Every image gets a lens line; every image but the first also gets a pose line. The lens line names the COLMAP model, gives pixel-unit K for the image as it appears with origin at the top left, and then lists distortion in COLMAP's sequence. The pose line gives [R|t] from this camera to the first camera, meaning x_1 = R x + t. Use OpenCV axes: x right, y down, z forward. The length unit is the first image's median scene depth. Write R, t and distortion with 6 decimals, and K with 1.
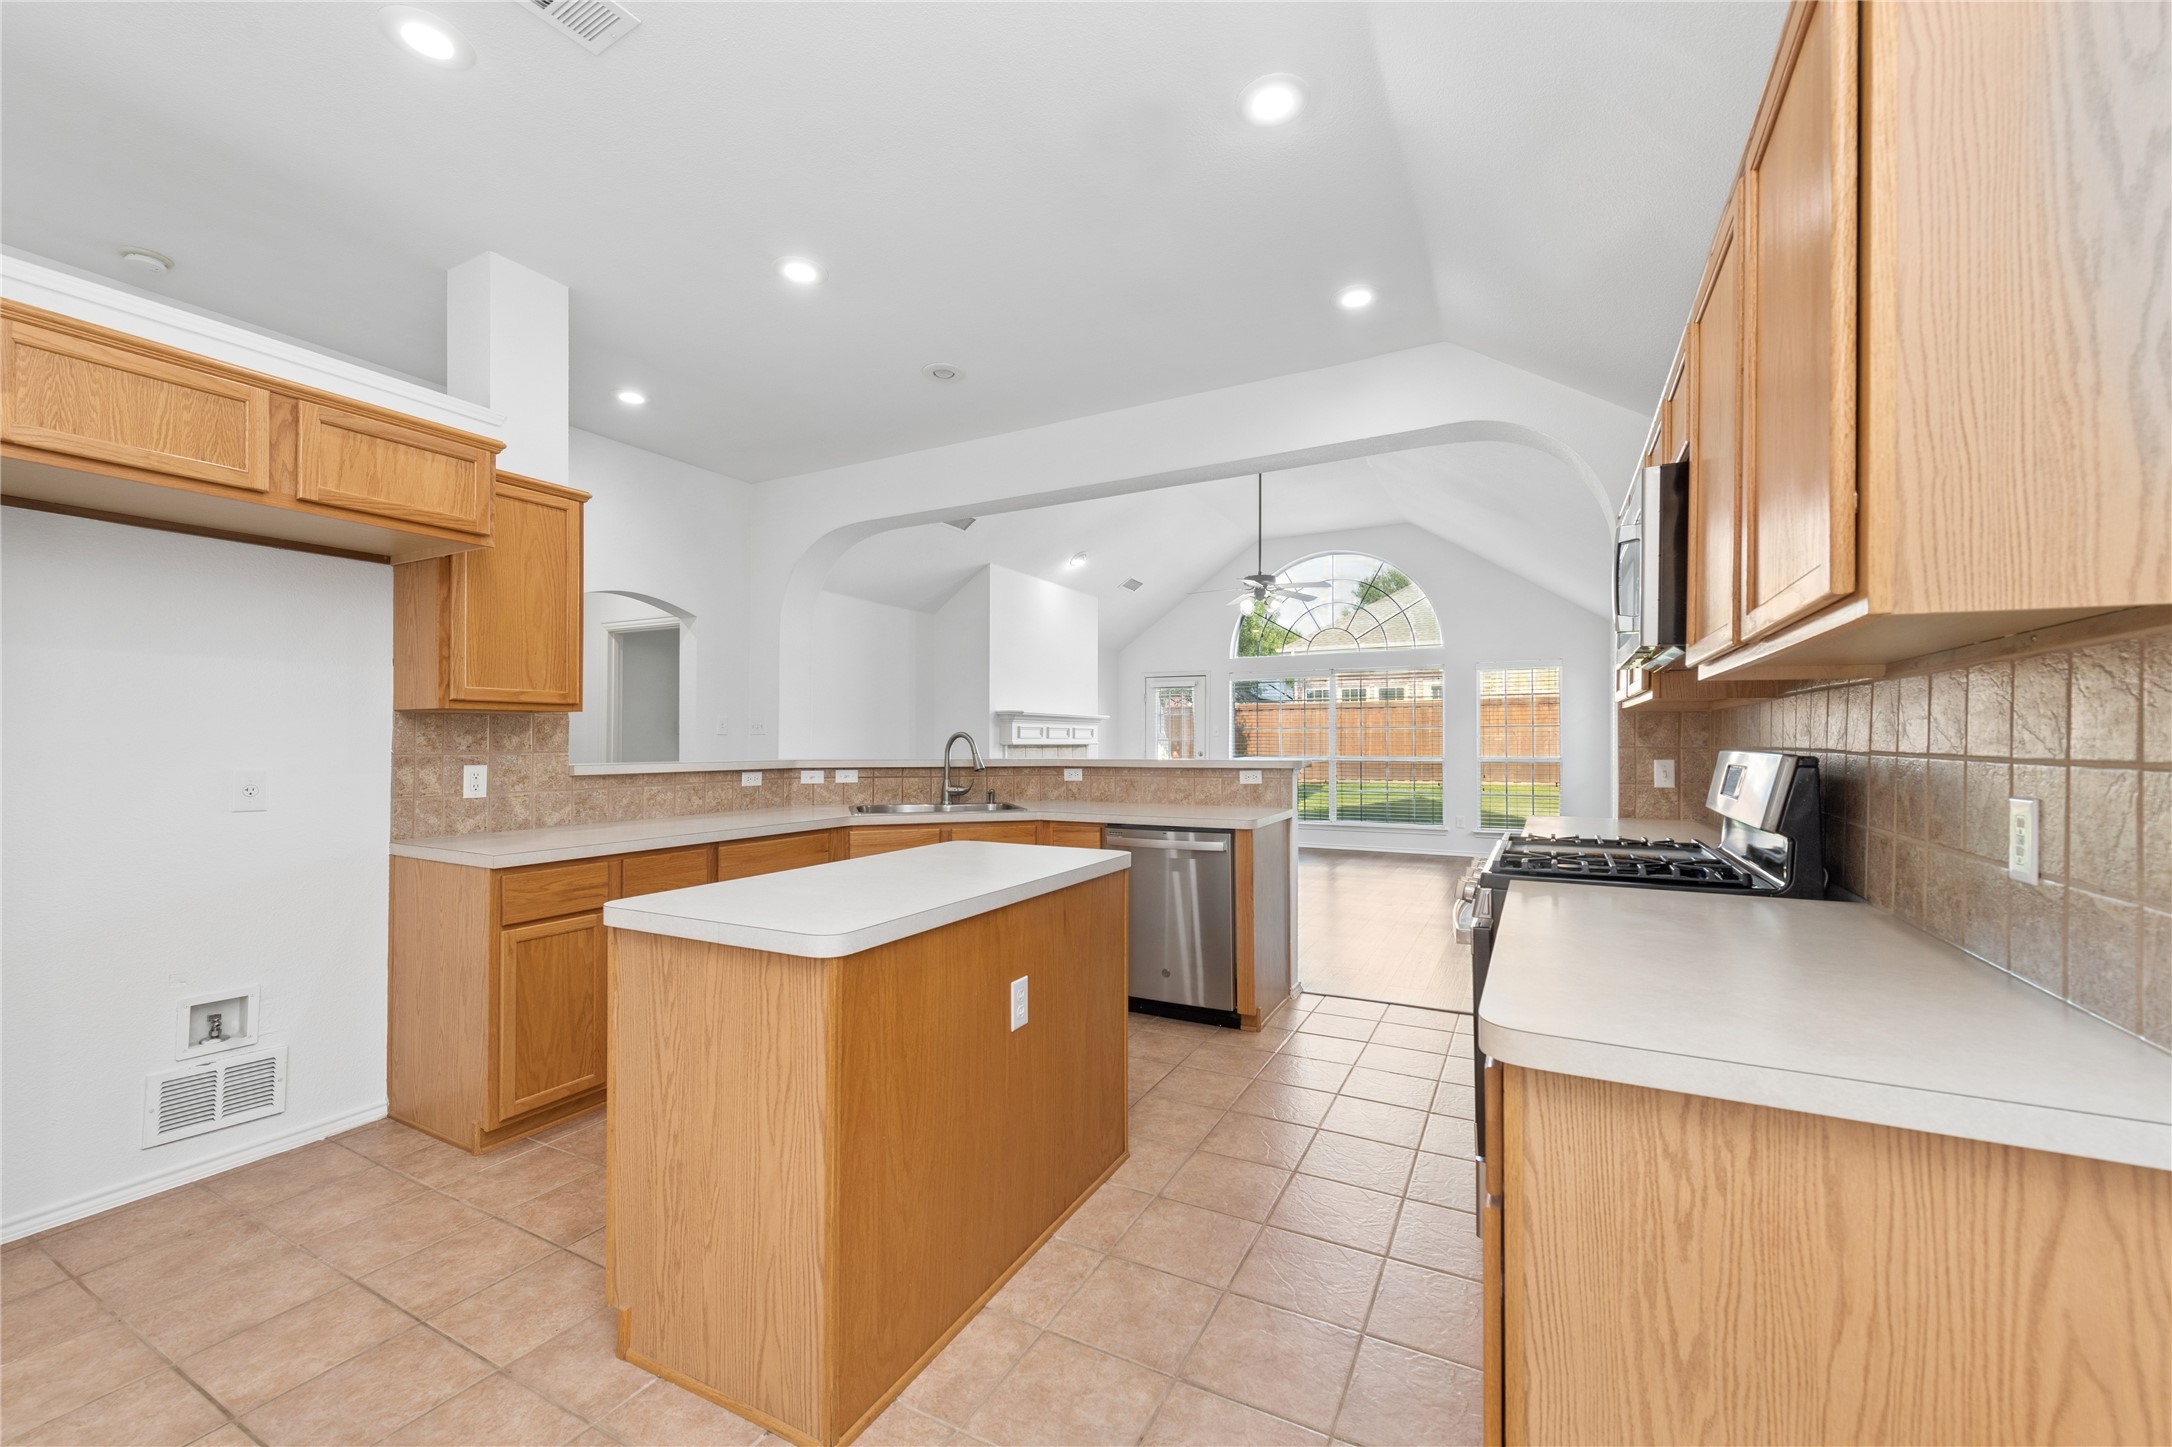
lens RADIAL K [[869.1, 0, 1087.2], [0, 869.1, 737.3], [0, 0, 1]] dist [0.006881, -0.002570]
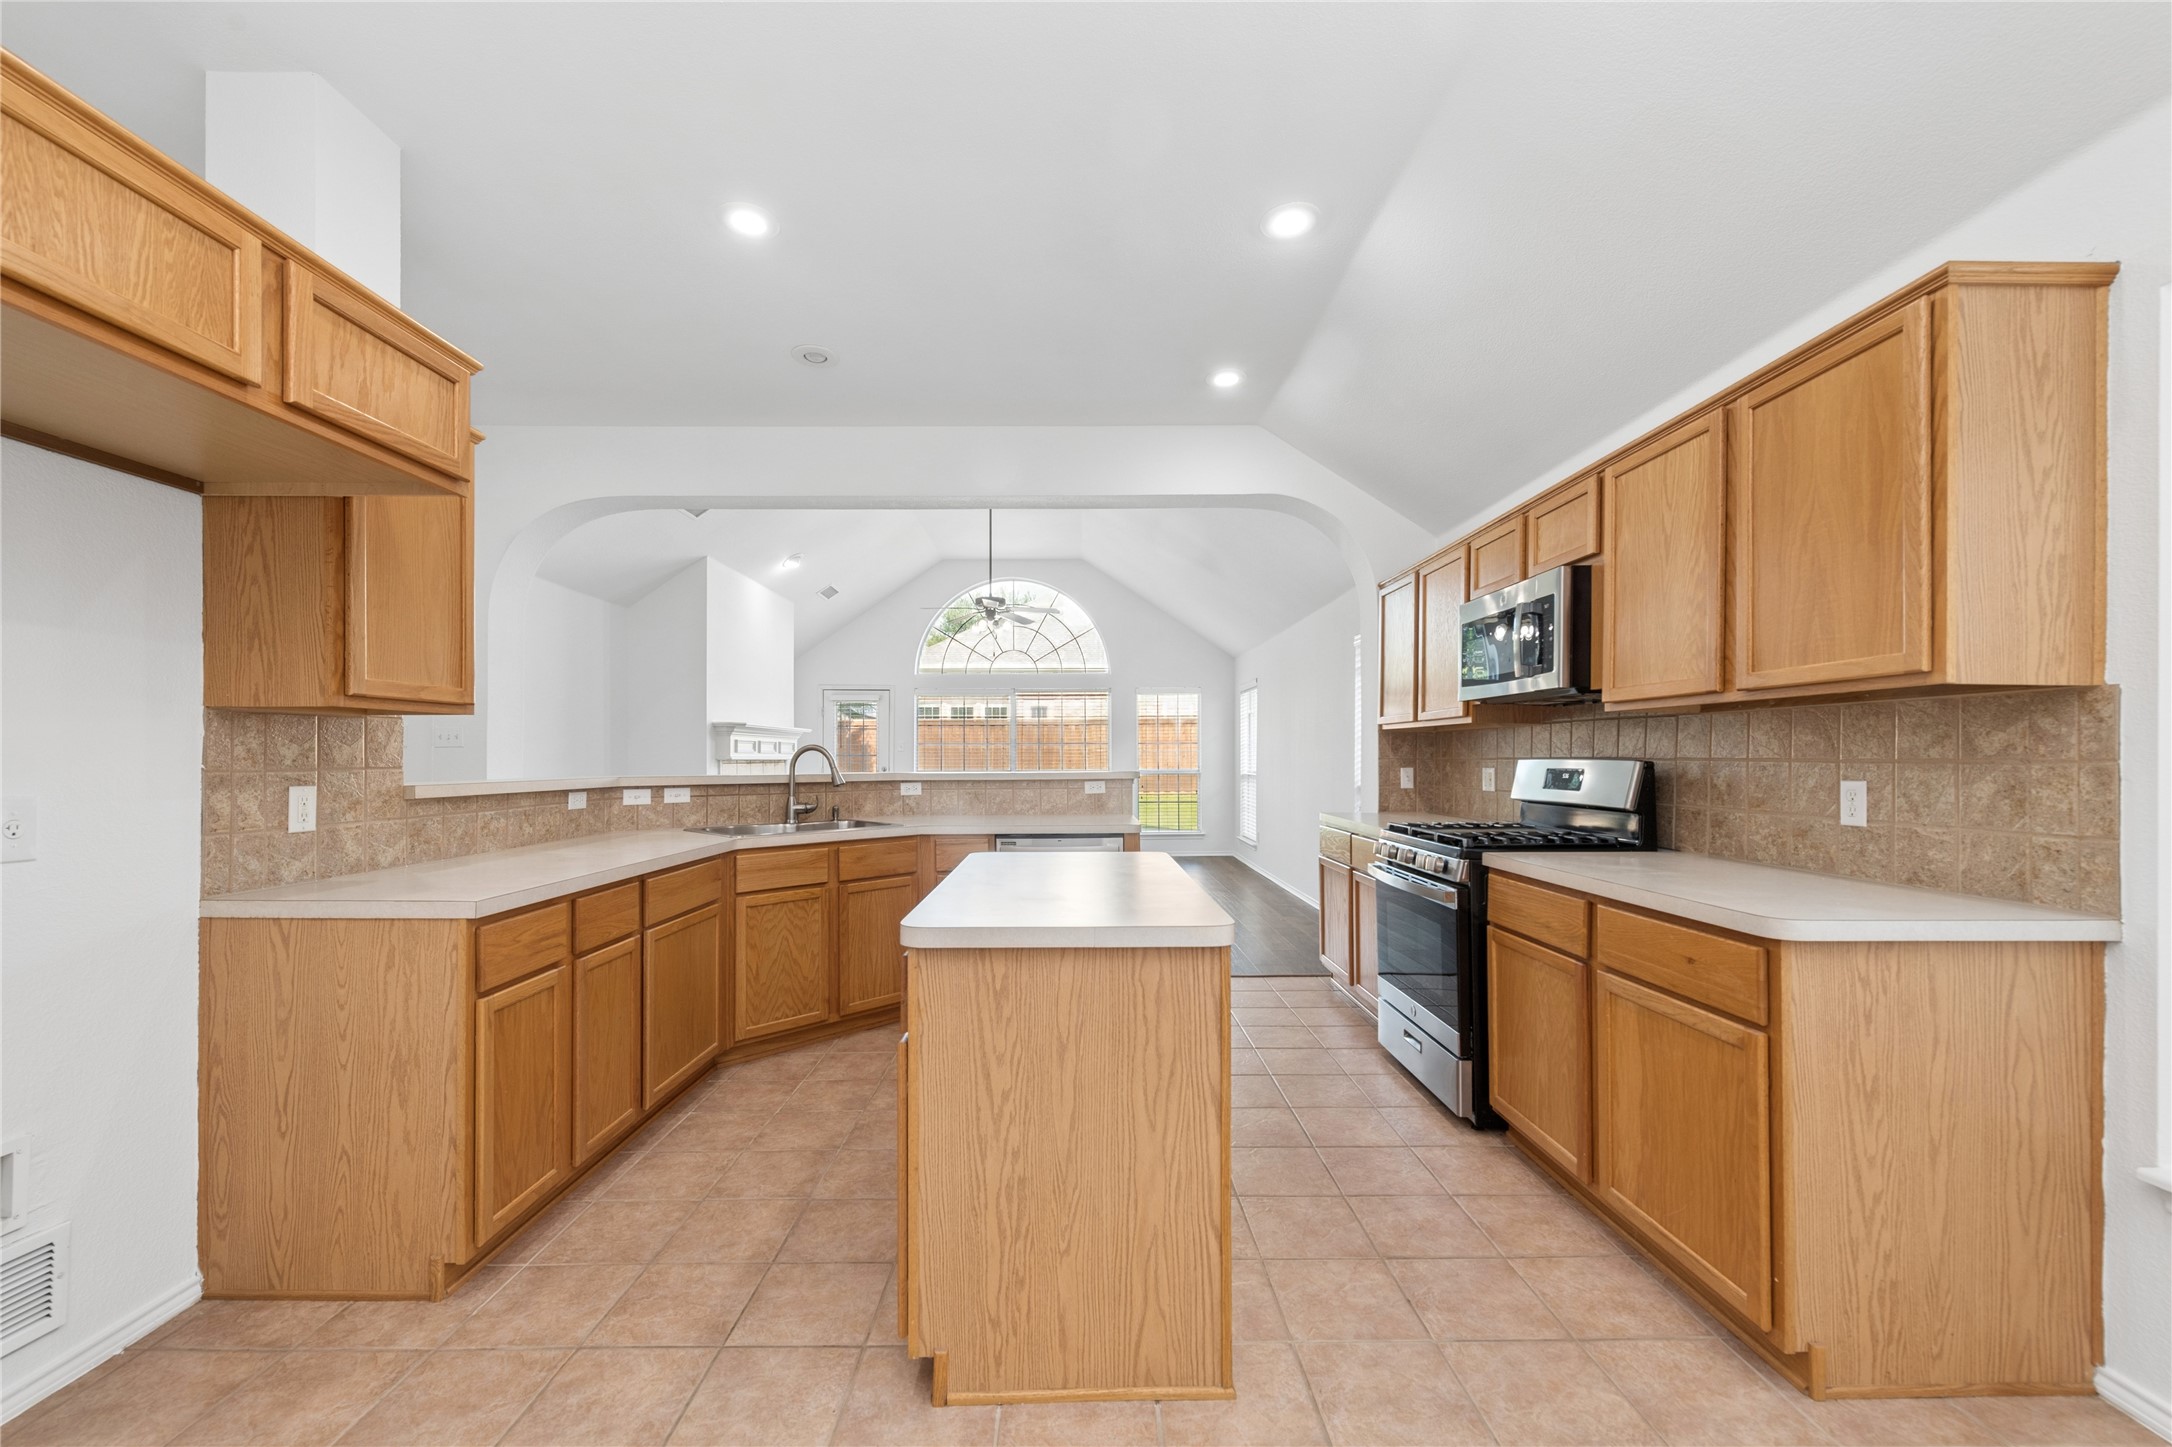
lens RADIAL K [[869.1, 0, 1098.2], [0, 869.1, 757.0], [0, 0, 1]] dist [0.006881, -0.002570]
pose [[0.877354, -0.001473, 0.479841, -0.504770], [-0.000569, 0.999991, 0.004110, 0.004988], [-0.479843, -0.003879, 0.877346, 0.057951]]
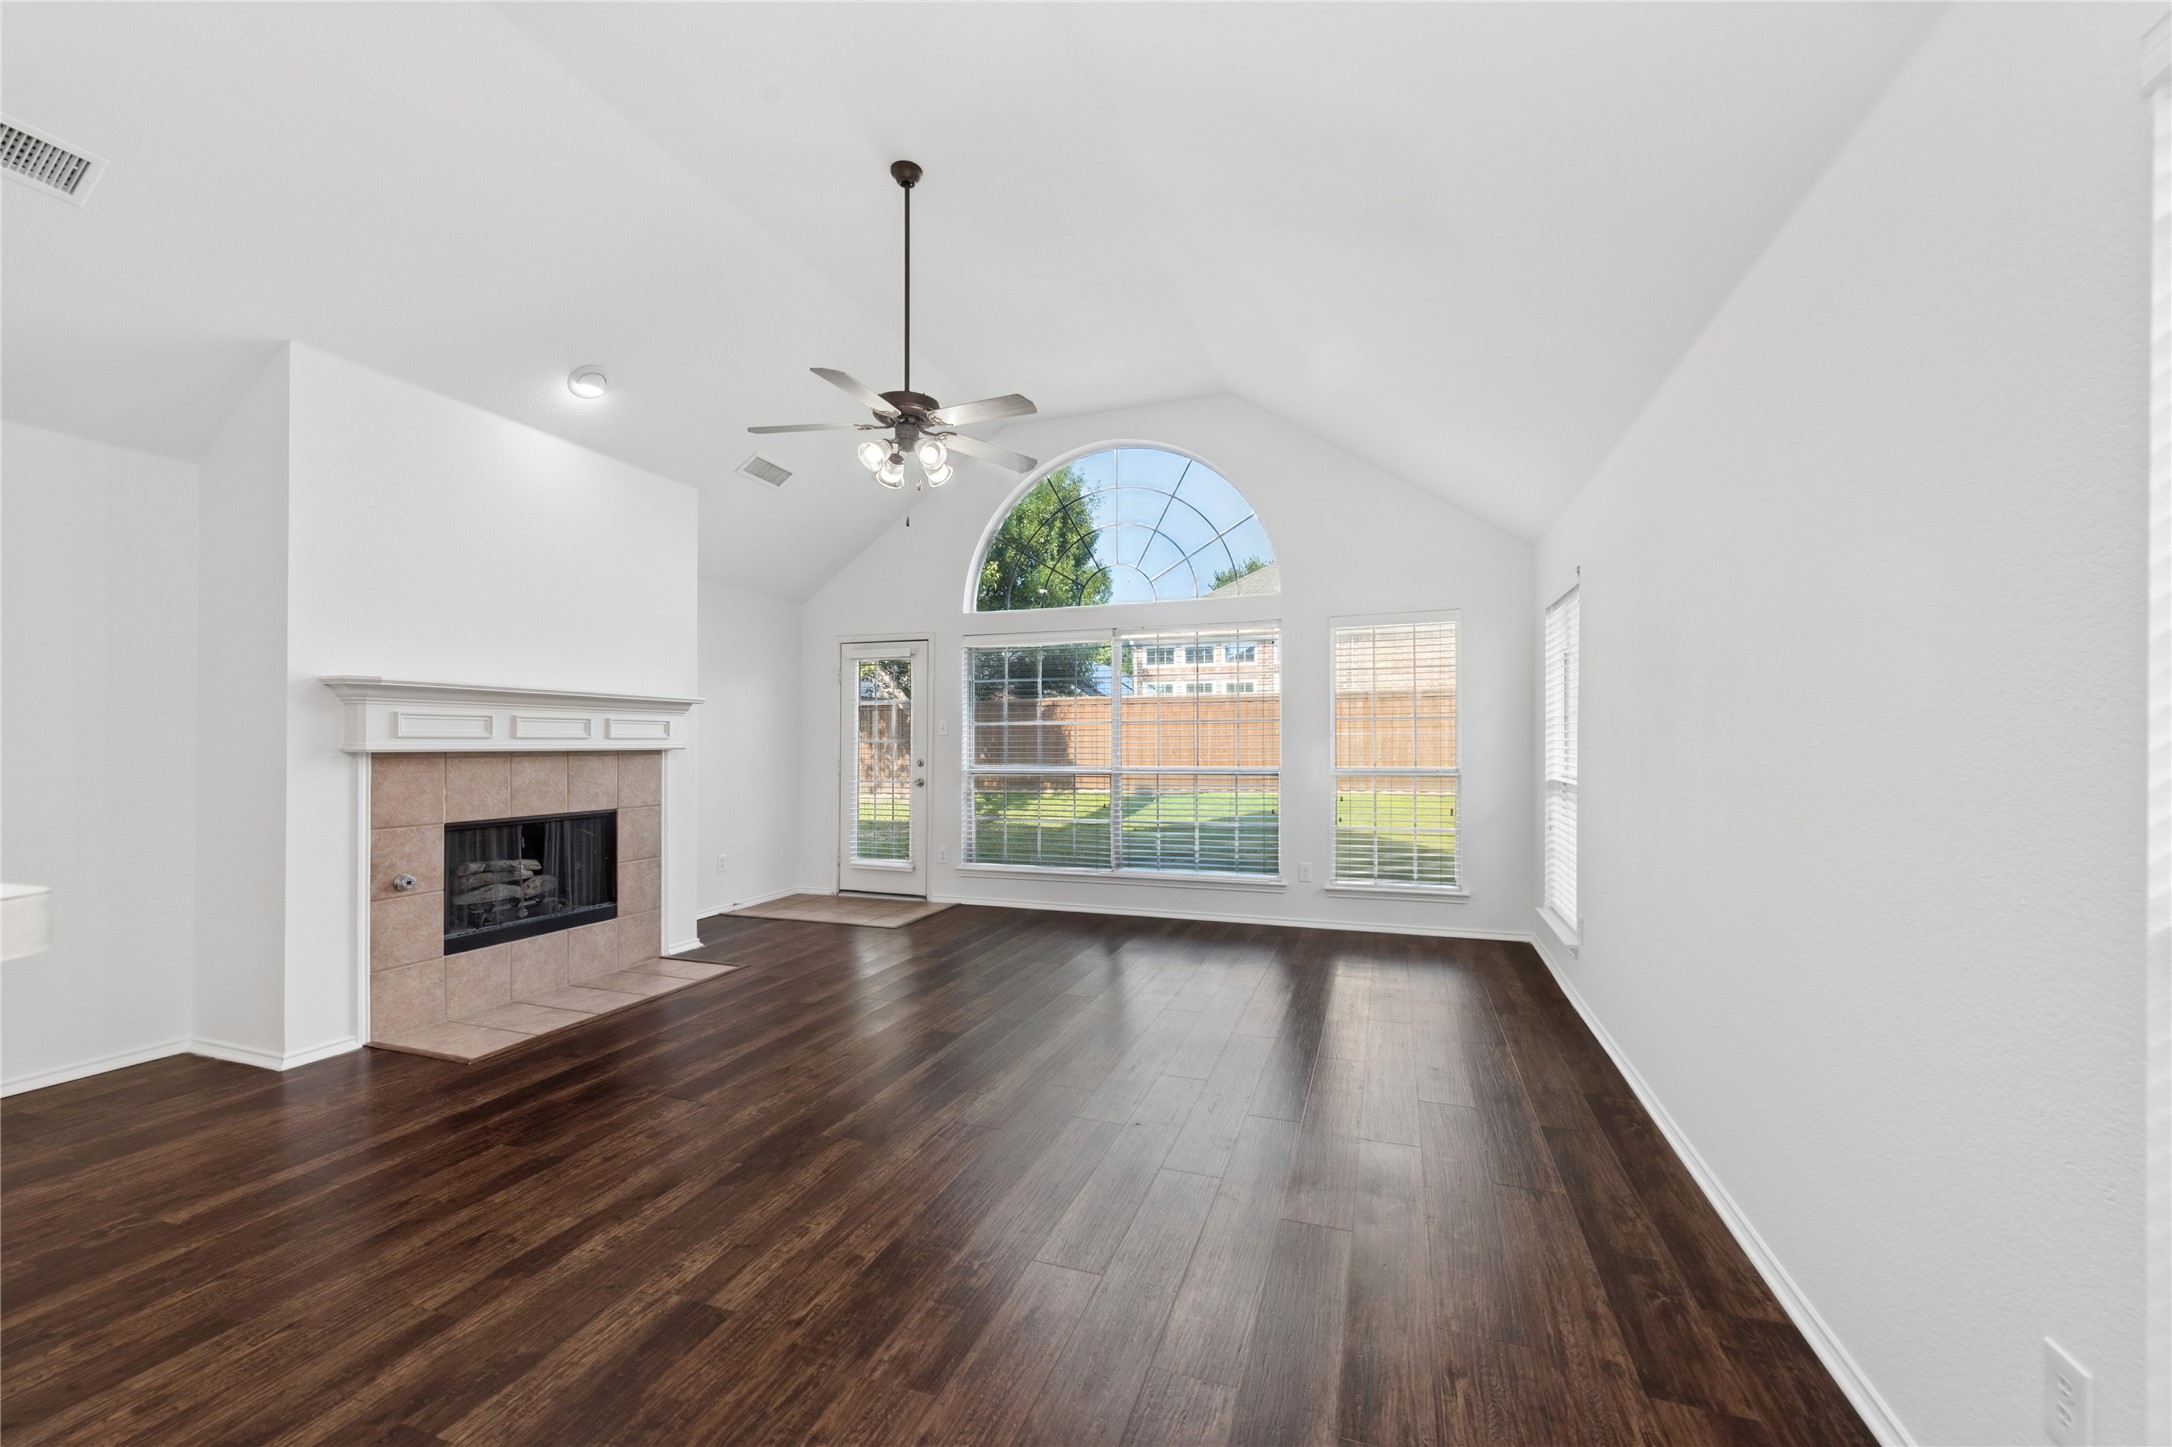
lens RADIAL K [[869.1, 0, 1068.9], [0, 869.1, 732.9], [0, 0, 1]] dist [0.006881, -0.002570]
pose [[0.990957, 0.004994, 0.134085, 0.590834], [-0.004429, 0.999980, -0.004515, -0.001934], [-0.134105, 0.003880, 0.990960, 1.360946]]
